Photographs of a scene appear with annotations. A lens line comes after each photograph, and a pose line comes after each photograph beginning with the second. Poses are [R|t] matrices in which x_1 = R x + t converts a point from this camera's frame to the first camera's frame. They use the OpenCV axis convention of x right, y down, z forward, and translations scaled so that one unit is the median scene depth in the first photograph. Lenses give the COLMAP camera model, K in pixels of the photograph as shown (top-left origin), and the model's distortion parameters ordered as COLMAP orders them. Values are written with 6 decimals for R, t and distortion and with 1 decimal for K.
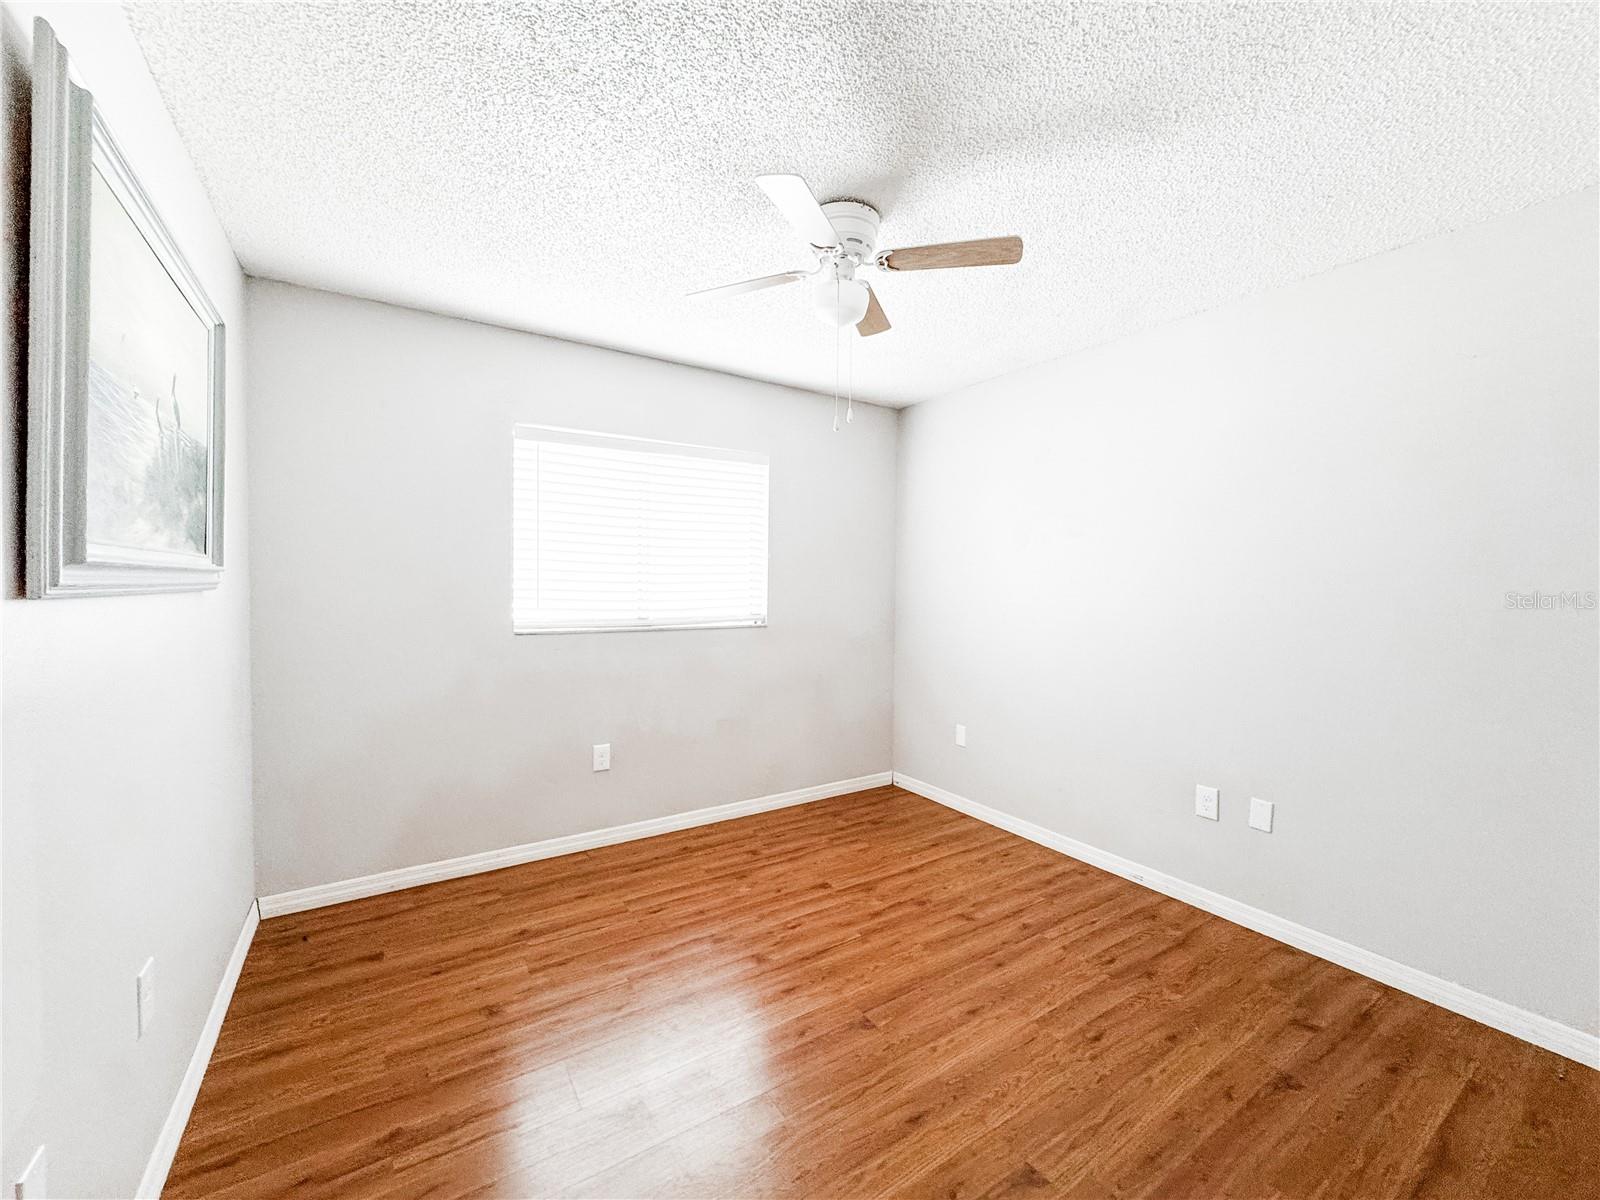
lens RADIAL K [[638.1, 0, 801.3], [0, 638.1, 593.0], [0, 0, 1]] dist [-0.005763, 0.000702]
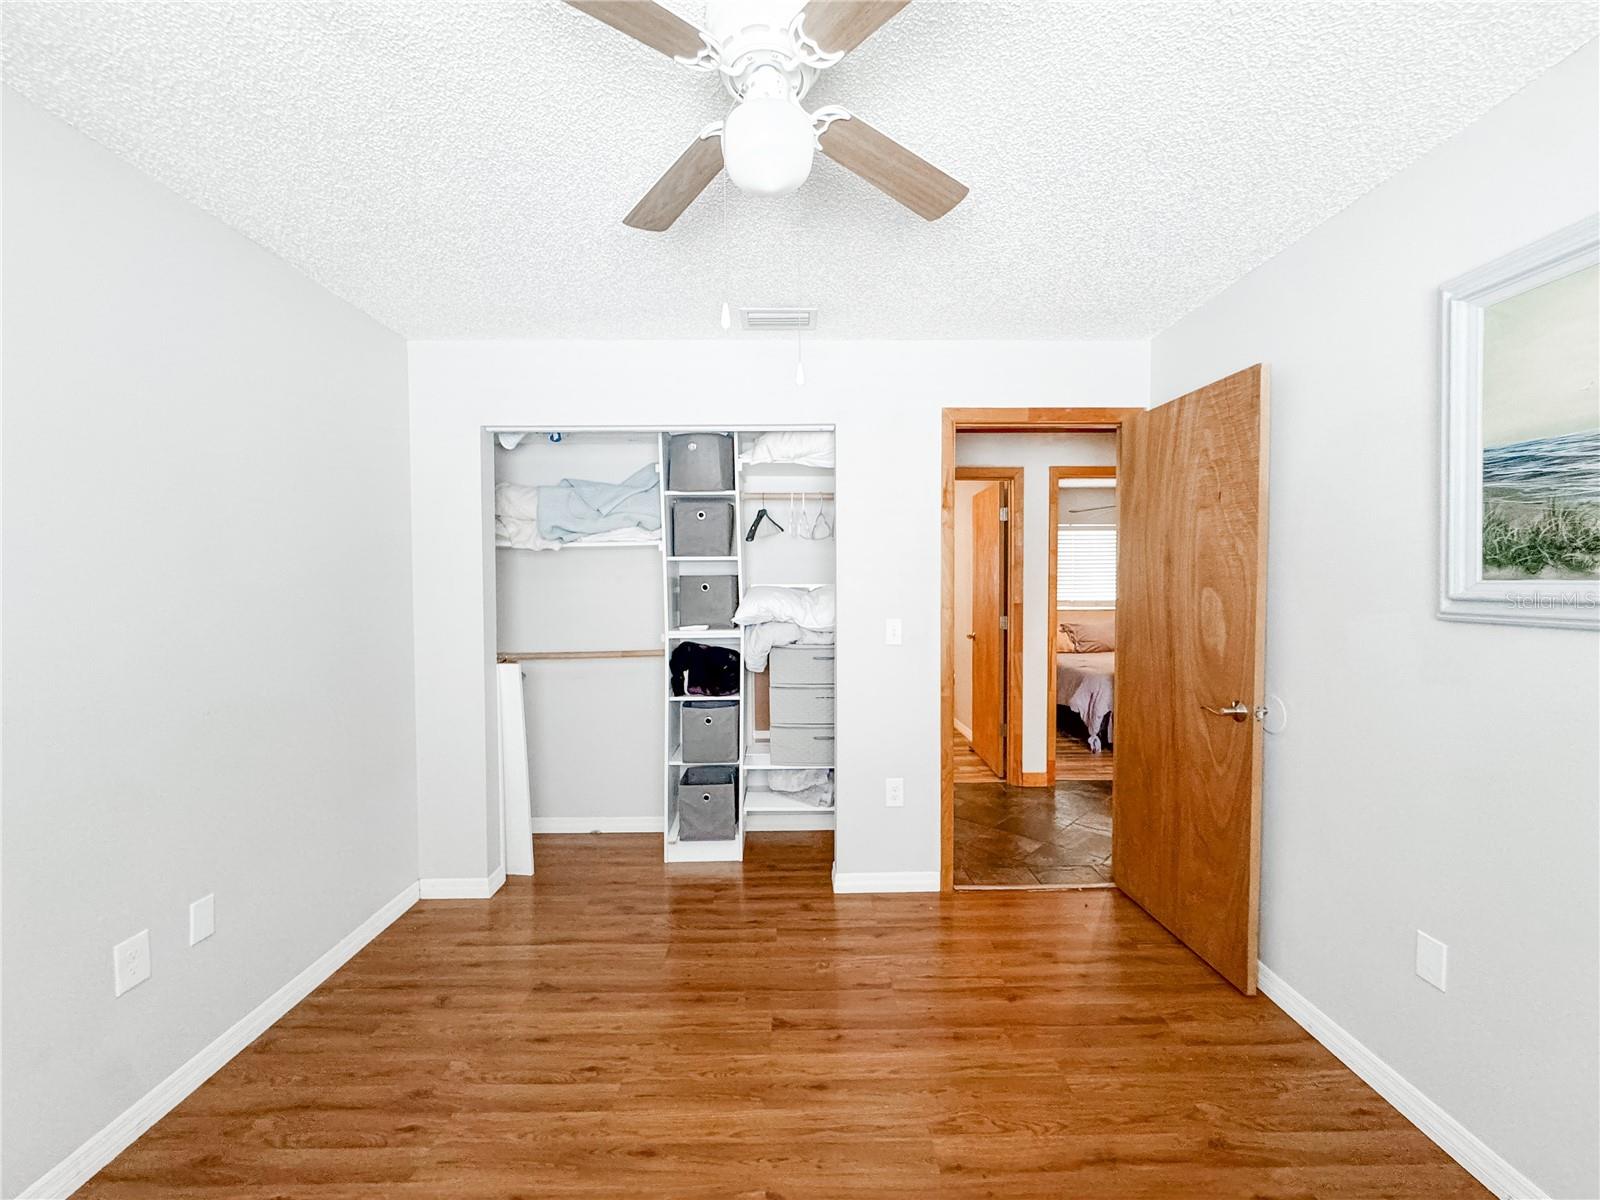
lens RADIAL K [[638.1, 0, 794.2], [0, 638.1, 597.3], [0, 0, 1]] dist [-0.005763, 0.000702]
pose [[-0.851782, -0.013376, 0.523725, -0.281994], [-0.001115, 0.999718, 0.023721, -0.043944], [-0.523895, 0.019621, -0.851557, 1.546957]]
